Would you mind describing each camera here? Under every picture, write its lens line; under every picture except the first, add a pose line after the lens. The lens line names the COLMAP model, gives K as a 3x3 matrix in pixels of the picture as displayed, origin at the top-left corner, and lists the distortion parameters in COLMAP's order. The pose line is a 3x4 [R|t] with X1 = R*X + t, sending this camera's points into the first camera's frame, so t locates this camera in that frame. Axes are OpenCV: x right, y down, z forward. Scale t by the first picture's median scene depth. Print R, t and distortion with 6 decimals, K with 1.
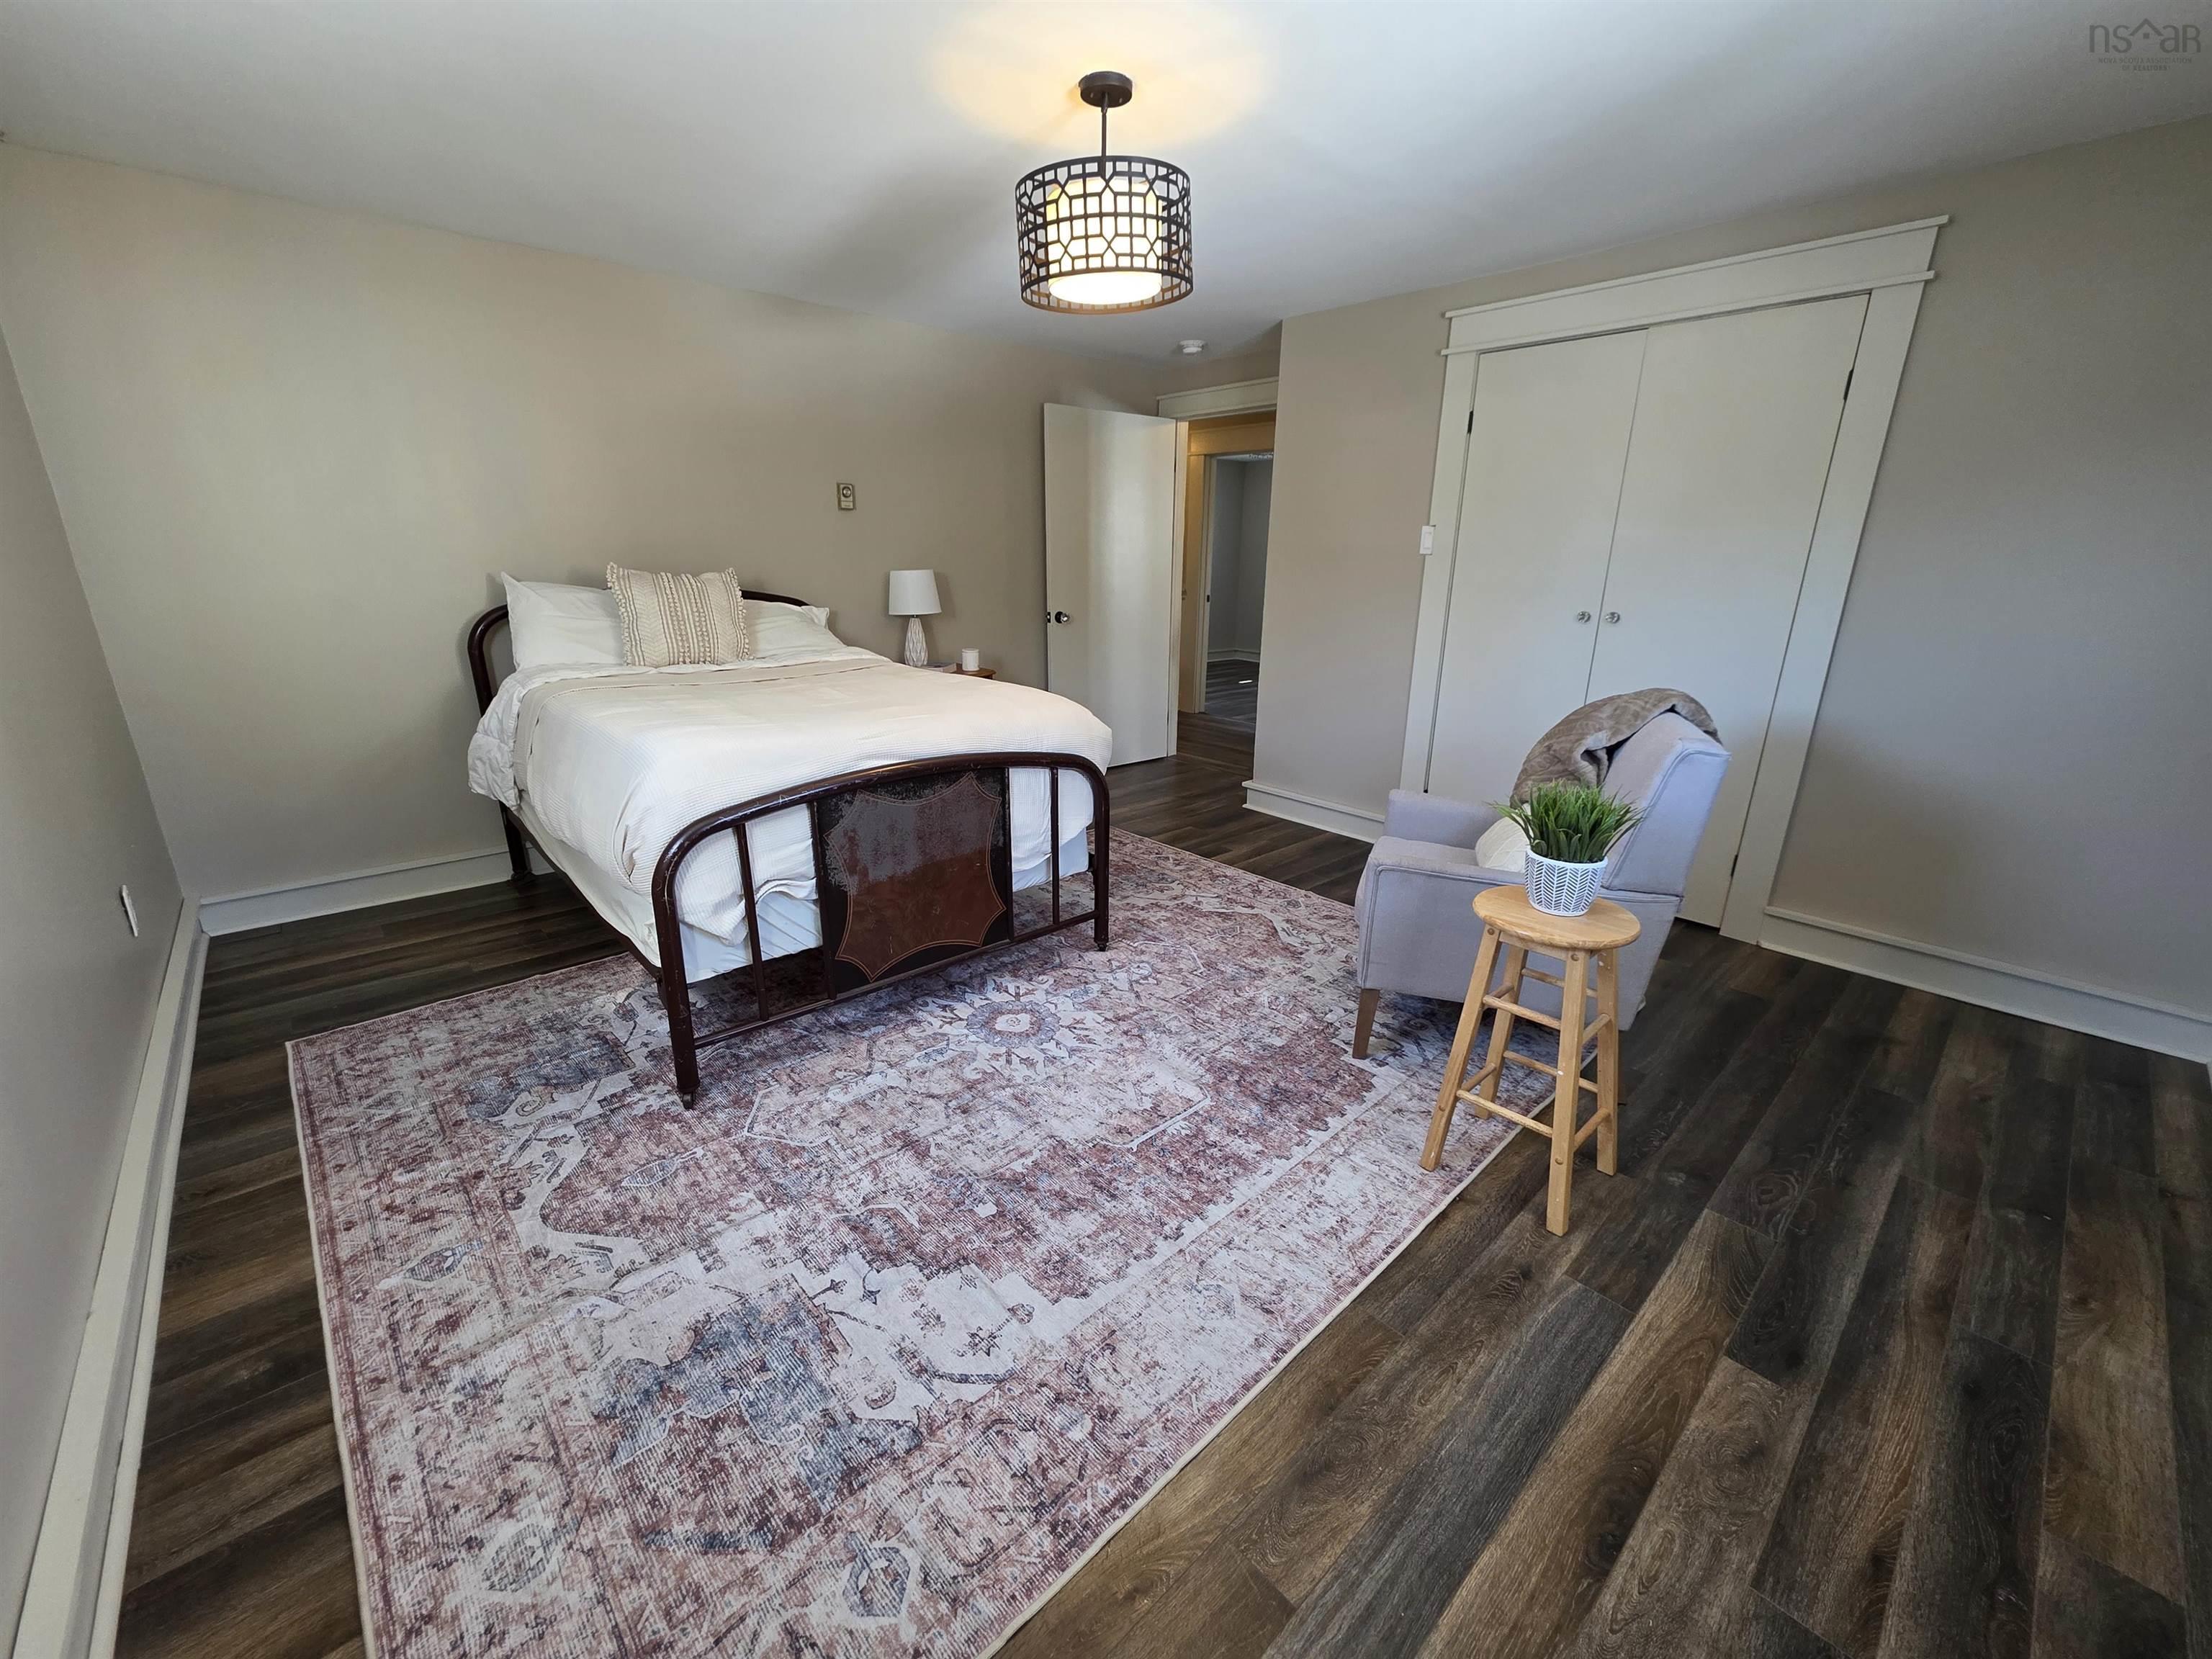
lens RADIAL K [[885.9, 0, 1107.1], [0, 885.9, 824.7], [0, 0, 1]] dist [0.000259, -0.000024]
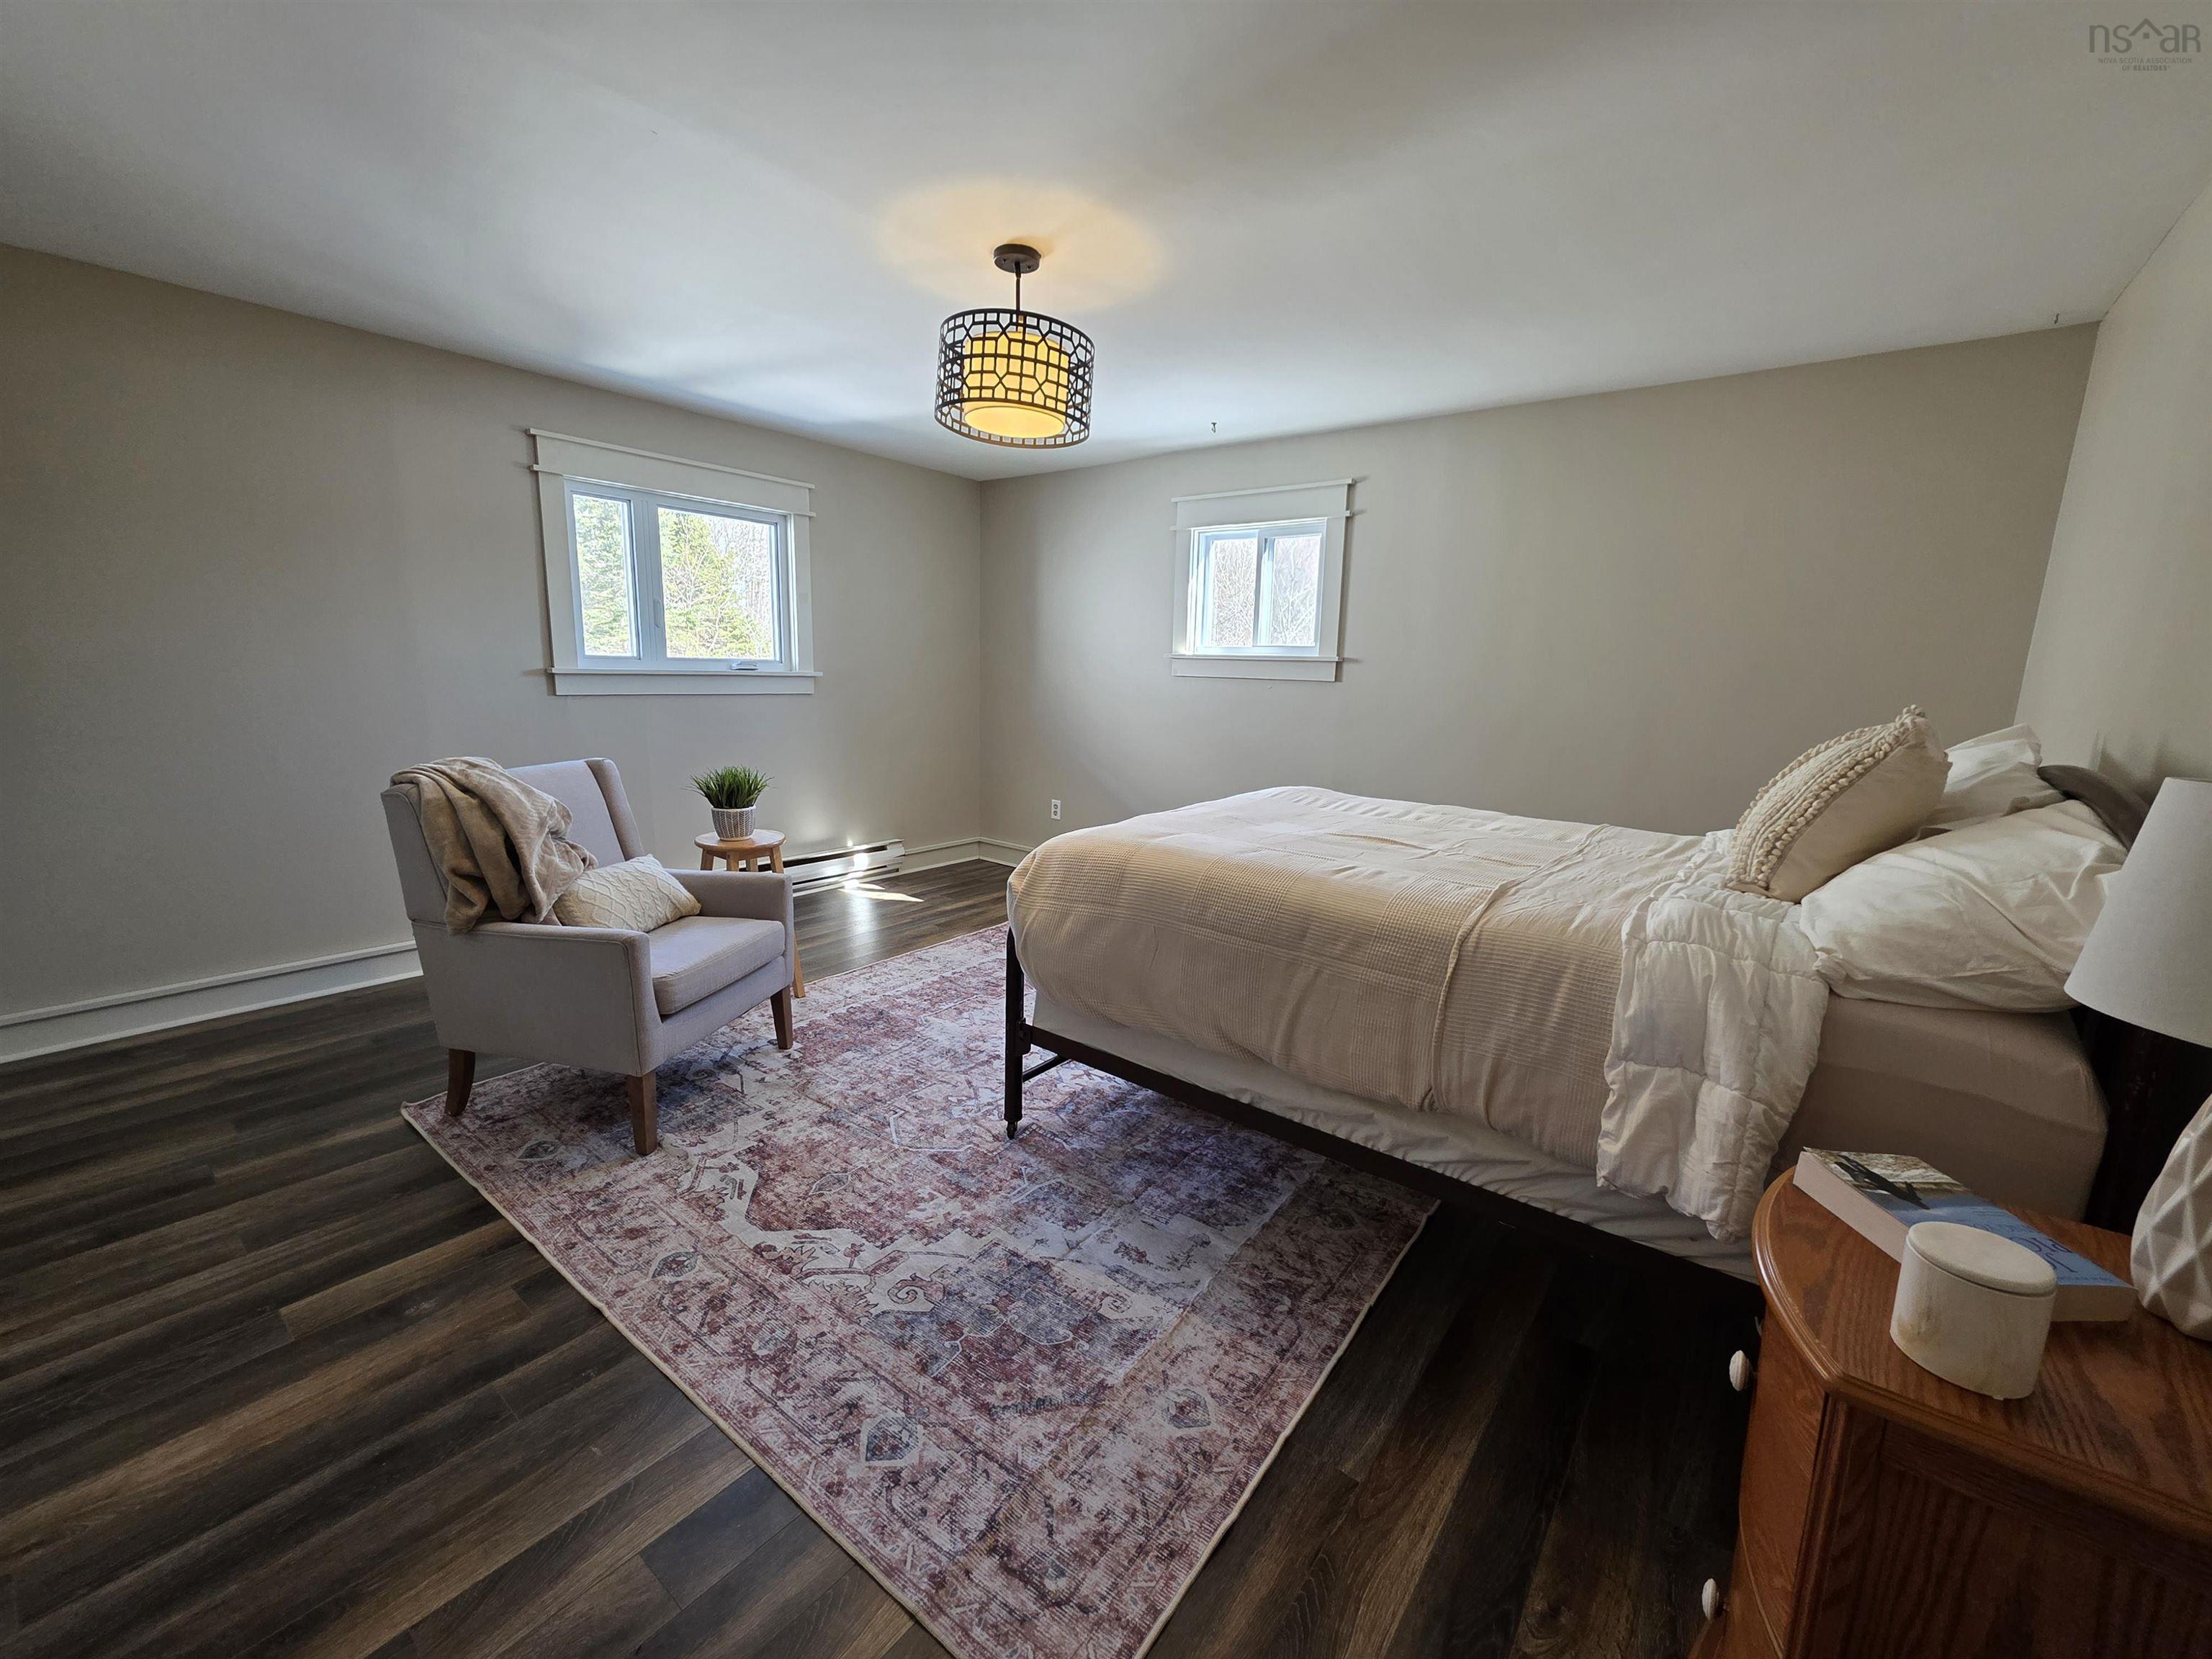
lens RADIAL K [[885.9, 0, 1107.1], [0, 885.9, 824.7], [0, 0, 1]] dist [0.000259, -0.000024]
pose [[-0.985500, -0.012095, -0.169244, 0.048894], [-0.088720, 0.886972, 0.453221, -0.474641], [0.144633, 0.461664, -0.875184, 1.579673]]
